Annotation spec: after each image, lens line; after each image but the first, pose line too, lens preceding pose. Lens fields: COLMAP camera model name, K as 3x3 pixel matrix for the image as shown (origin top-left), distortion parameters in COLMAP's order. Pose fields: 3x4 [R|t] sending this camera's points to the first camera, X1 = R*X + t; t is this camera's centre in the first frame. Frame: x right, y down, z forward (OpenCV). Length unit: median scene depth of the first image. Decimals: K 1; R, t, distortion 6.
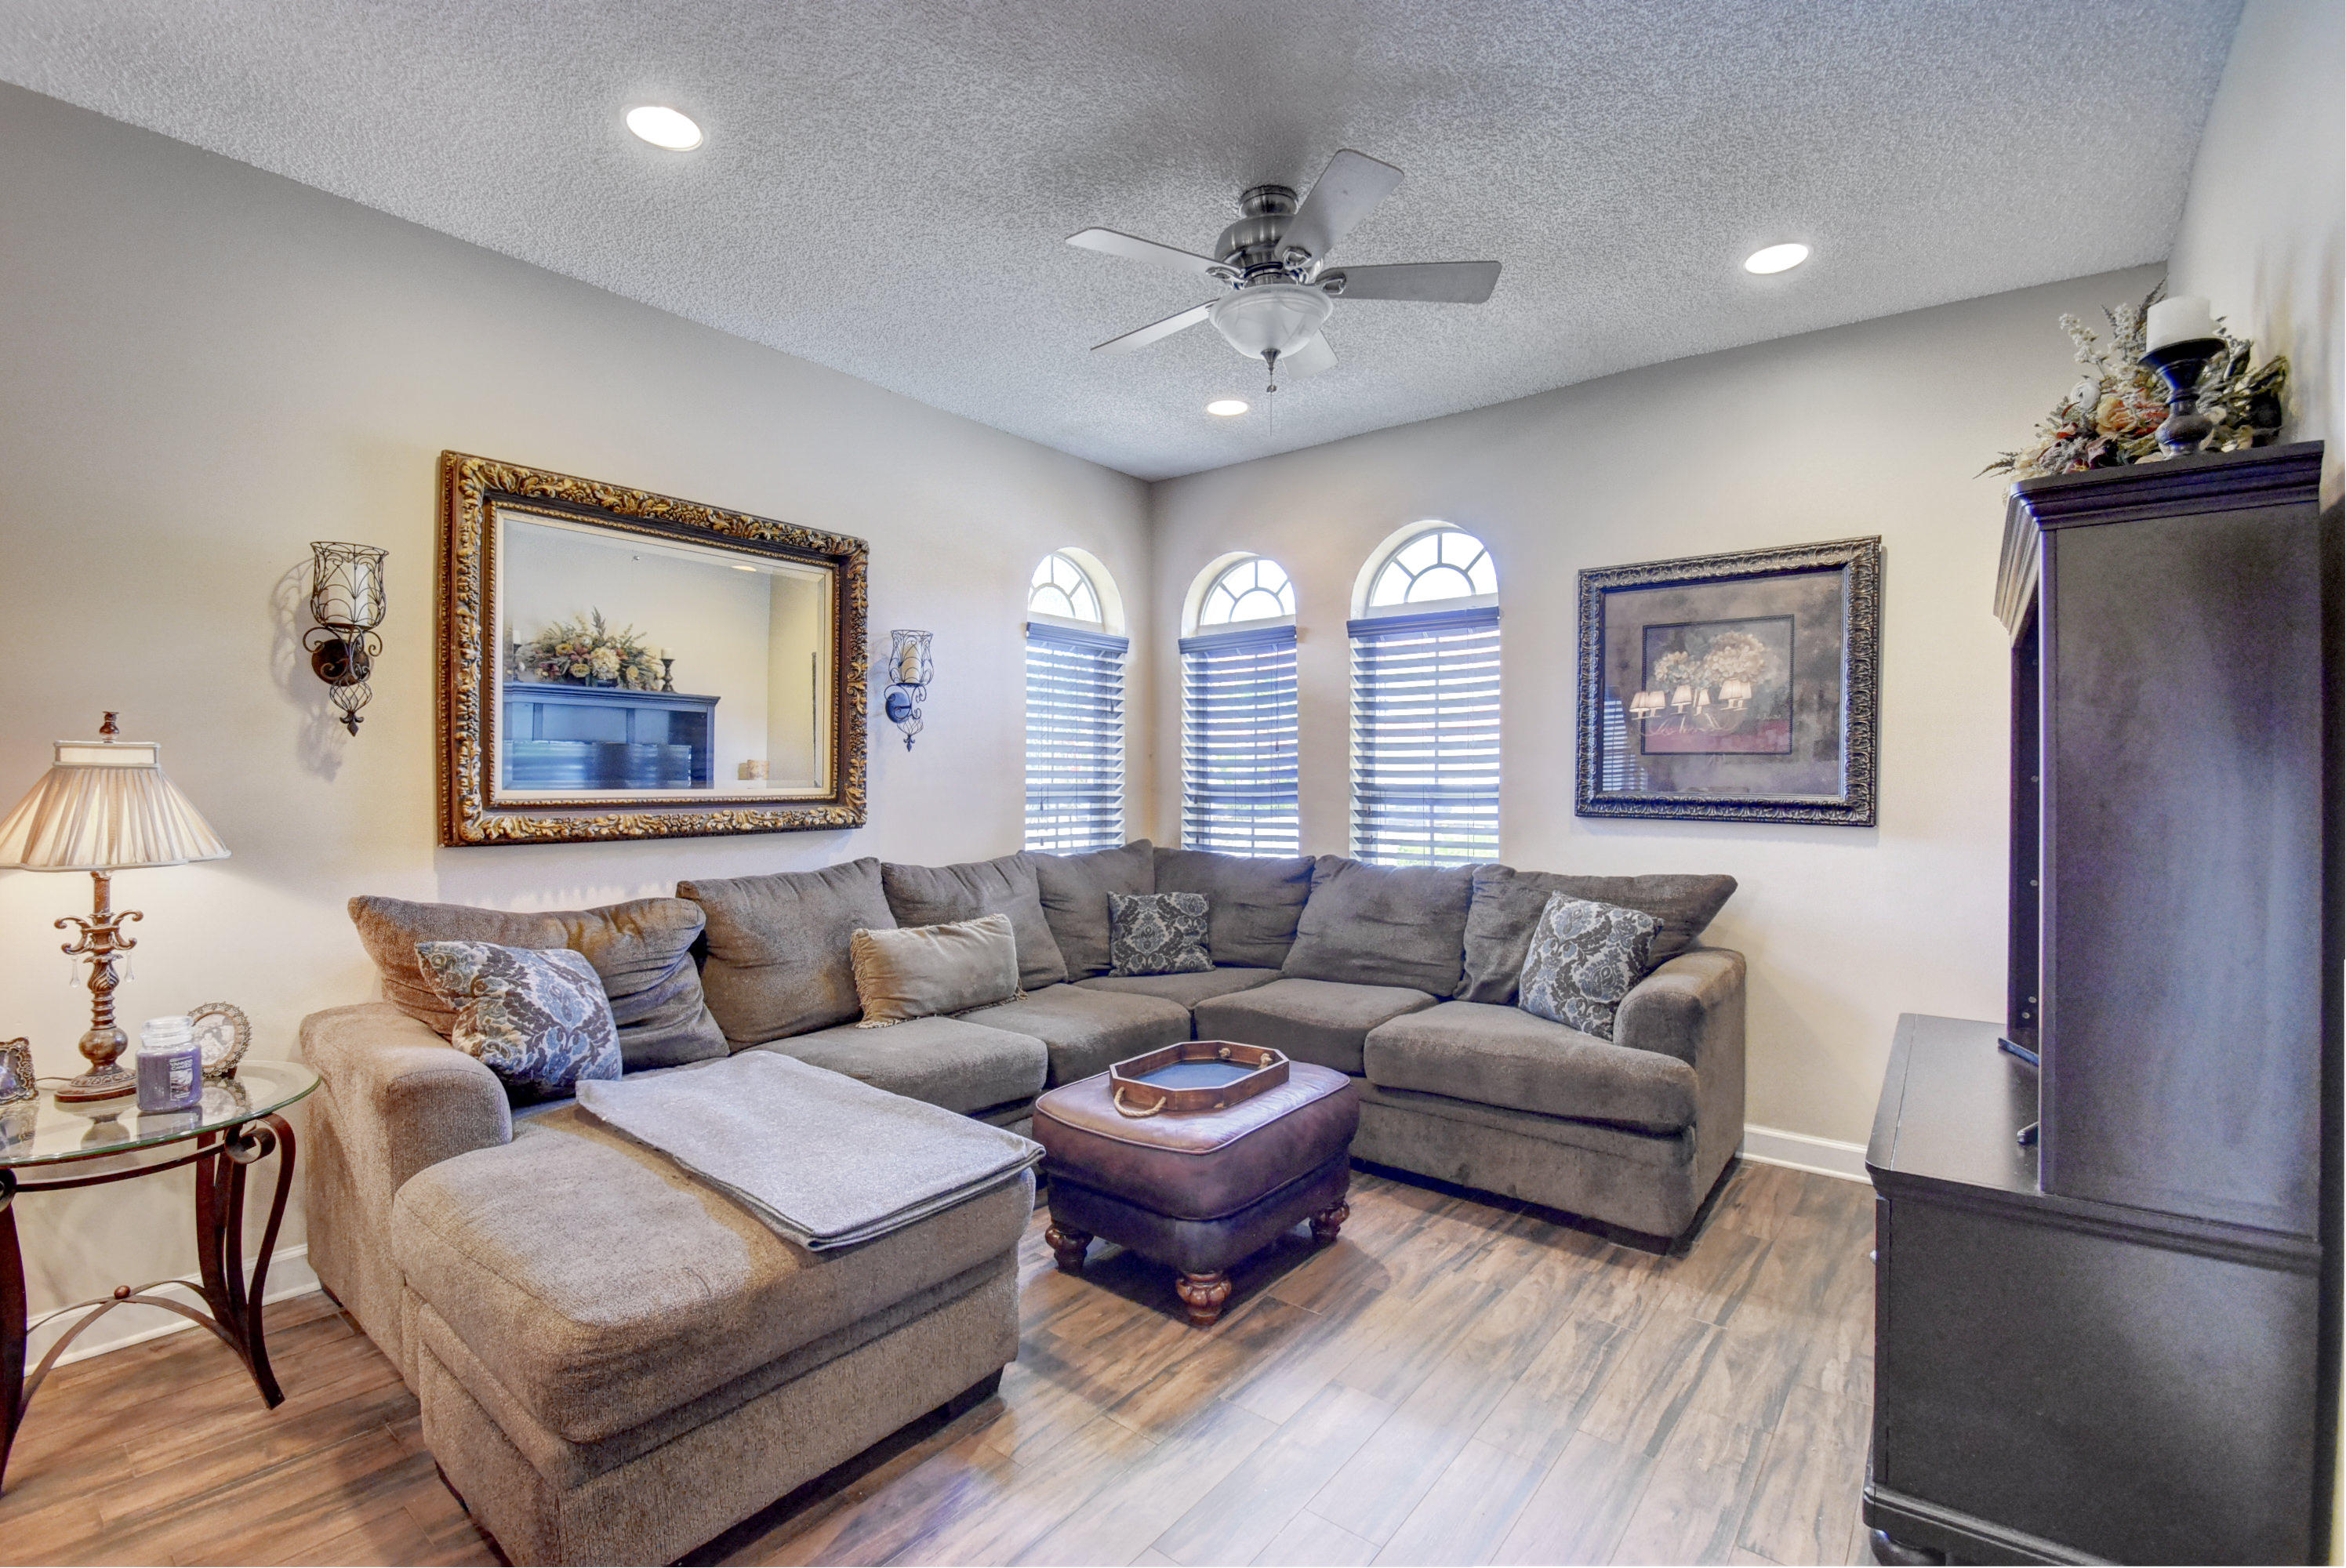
lens RADIAL K [[1031.6, 0, 1160.9], [0, 1031.6, 786.5], [0, 0, 1]] dist [-0.003607, -0.005114]
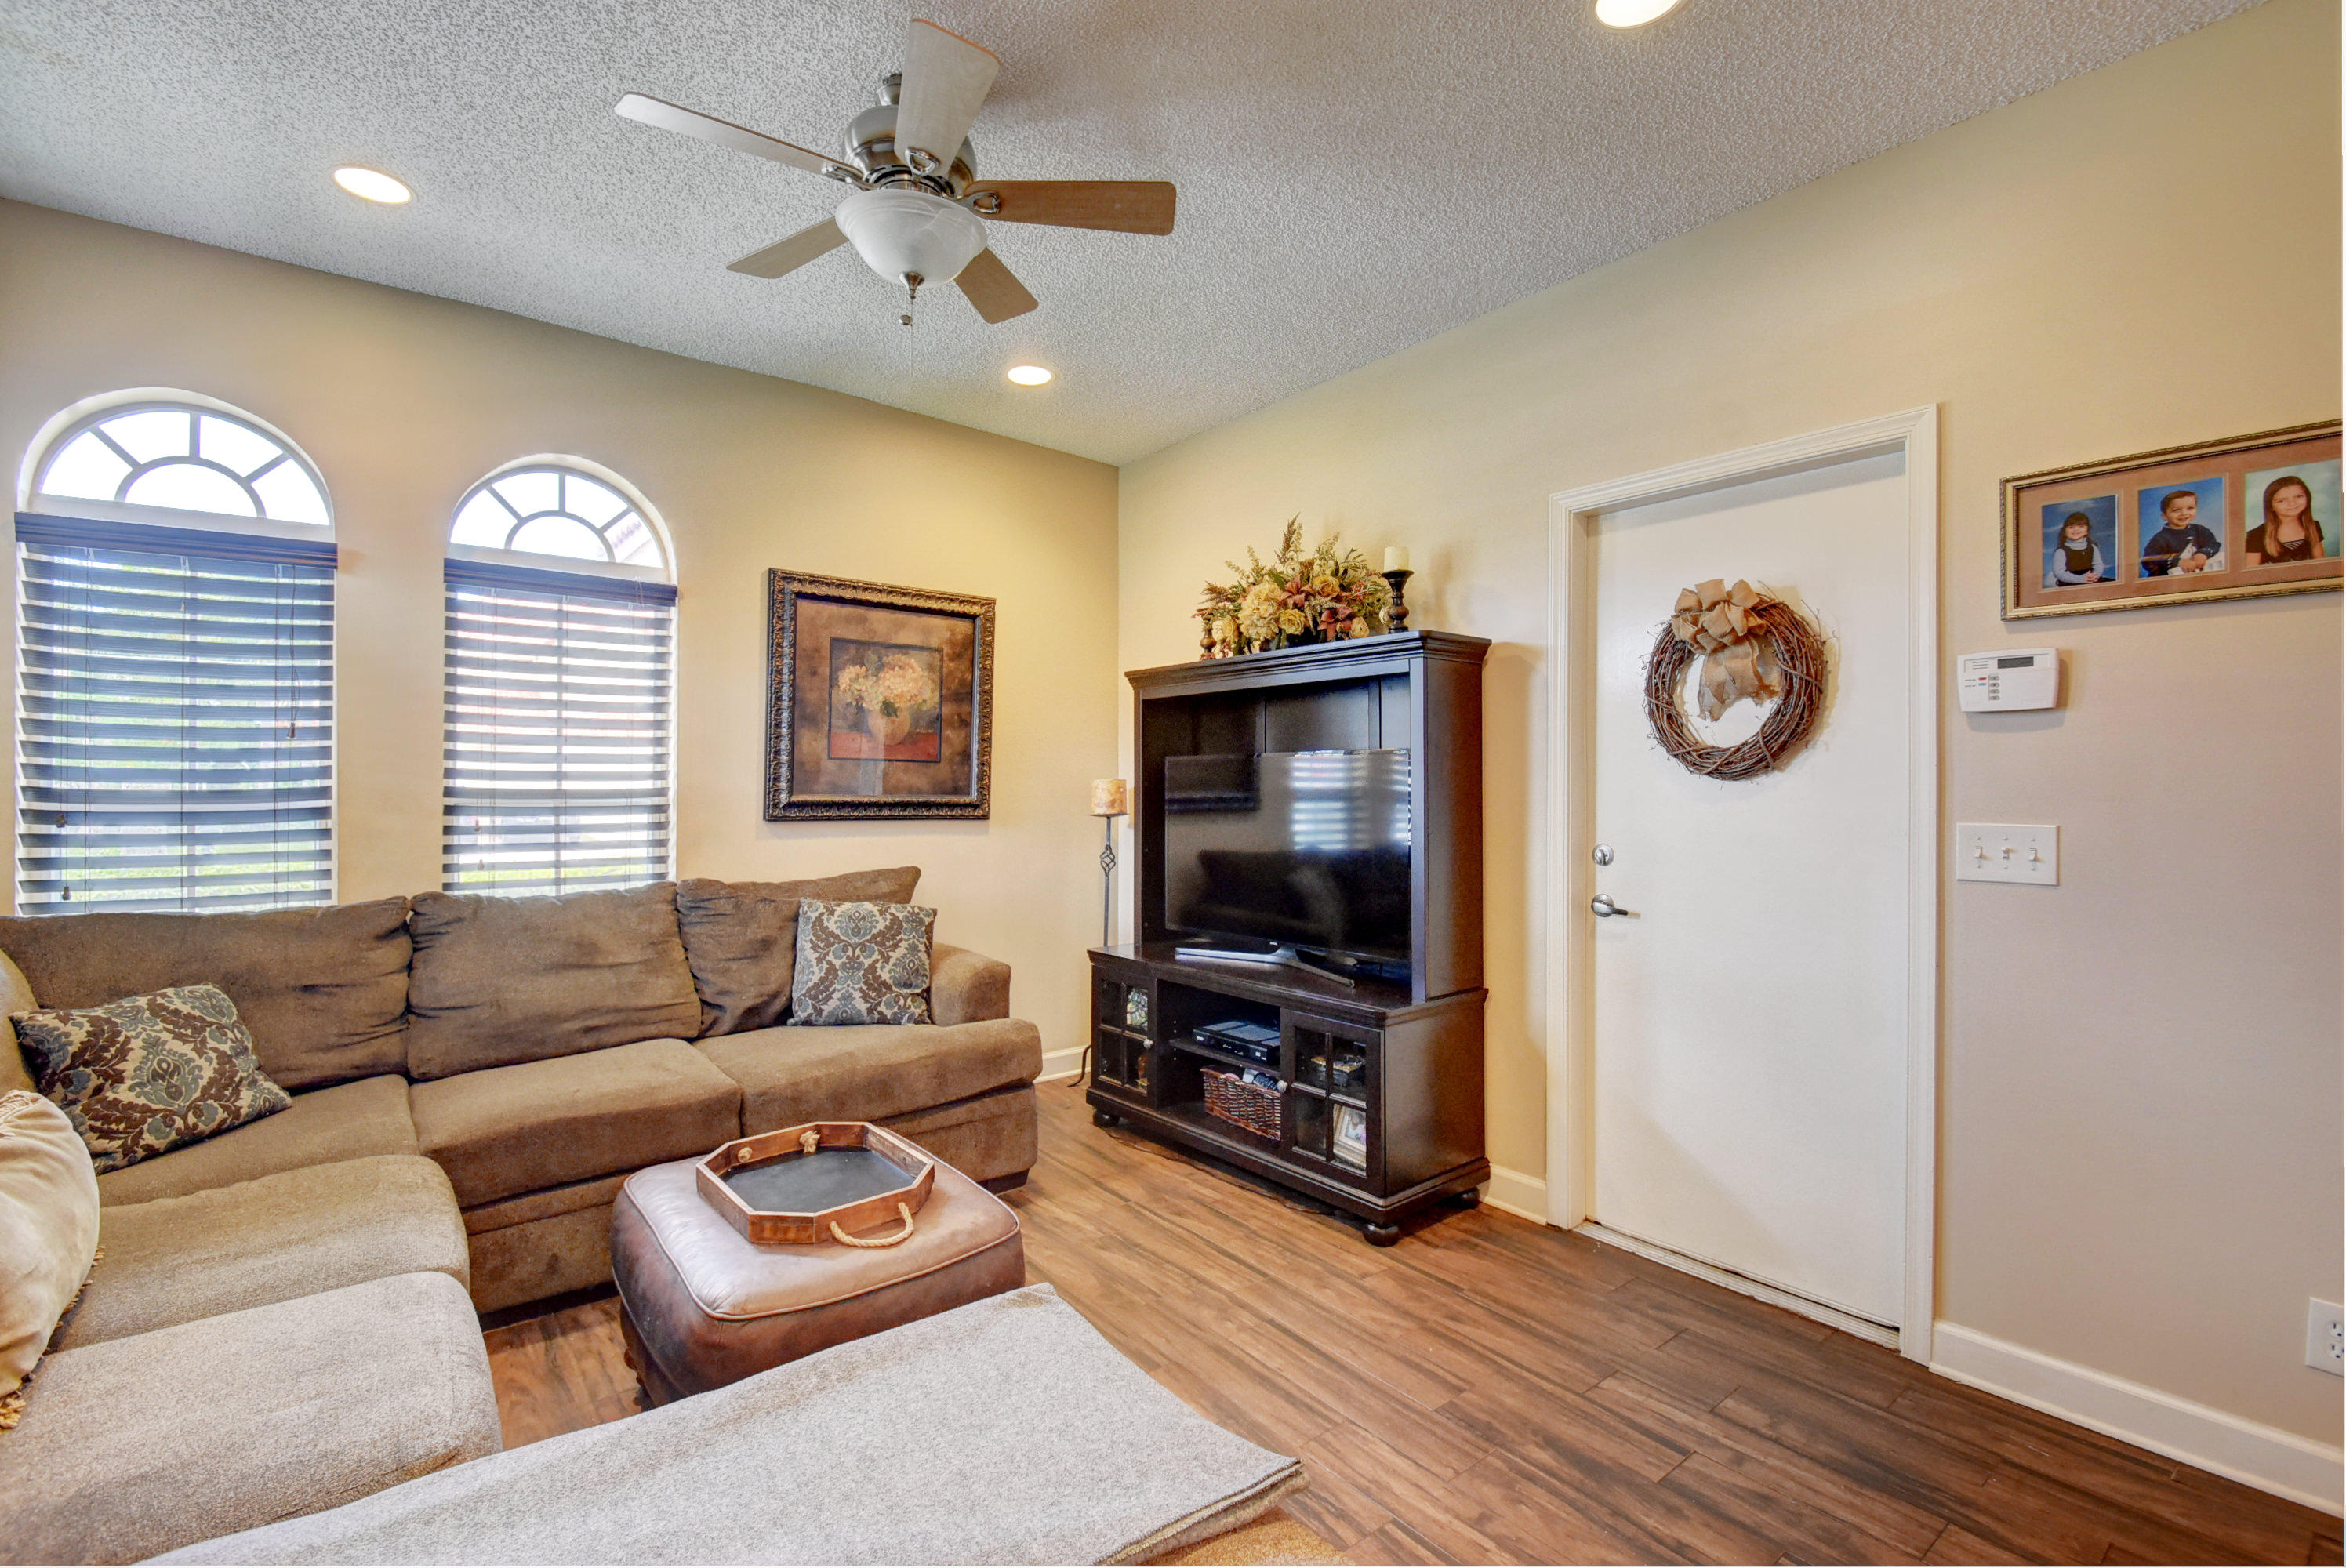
lens RADIAL K [[1031.6, 0, 1158.4], [0, 1031.6, 794.6], [0, 0, 1]] dist [-0.003607, -0.005114]
pose [[0.222343, -0.014073, 0.974867, -0.493730], [-0.000950, 0.999892, 0.014651, -0.011261], [-0.974968, -0.004184, 0.222306, 0.454307]]
